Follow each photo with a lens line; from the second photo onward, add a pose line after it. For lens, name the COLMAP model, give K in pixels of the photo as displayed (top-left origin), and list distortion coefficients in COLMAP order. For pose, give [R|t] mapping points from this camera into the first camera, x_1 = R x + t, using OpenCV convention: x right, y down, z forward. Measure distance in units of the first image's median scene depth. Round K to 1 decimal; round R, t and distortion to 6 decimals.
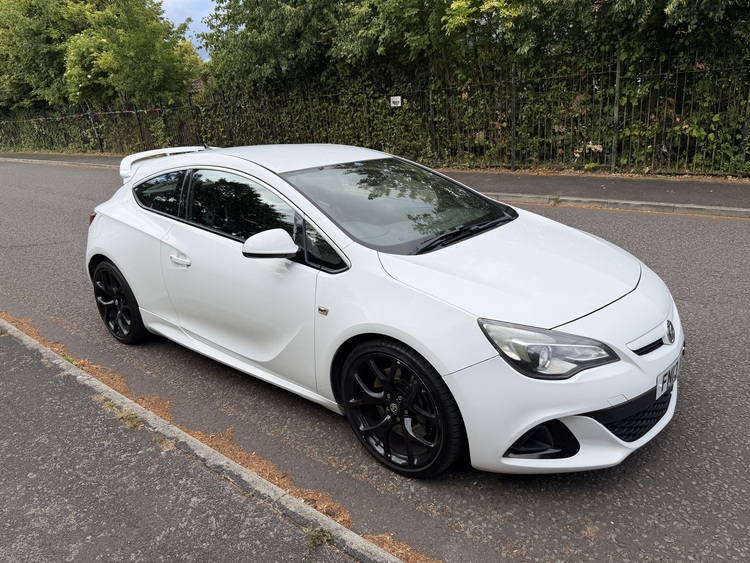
lens RADIAL K [[528.1, 0, 382.6], [0, 528.1, 284.0], [0, 0, 1]] dist [0.012614, -0.031224]
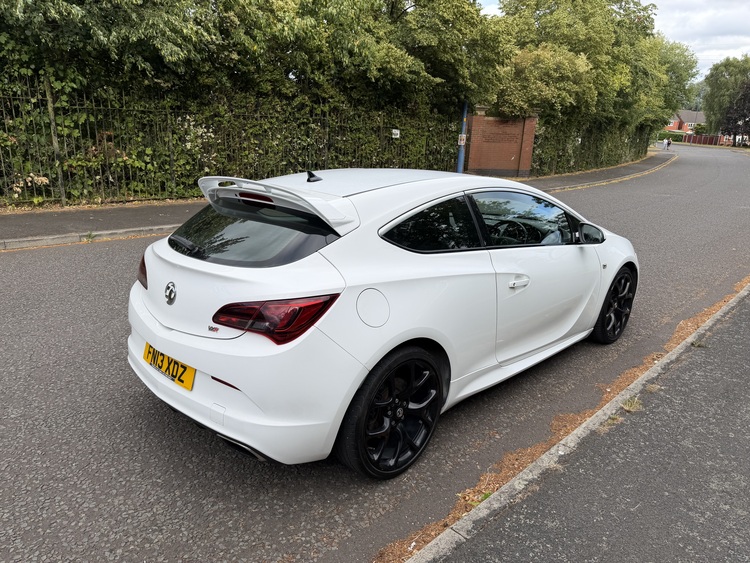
lens RADIAL K [[528.1, 0, 372.5], [0, 528.1, 285.1], [0, 0, 1]] dist [0.012614, -0.031224]
pose [[0.100428, -0.216072, 0.971199, -0.409912], [0.273166, 0.944611, 0.181909, -0.089073], [-0.956710, 0.247029, 0.153889, 0.332833]]
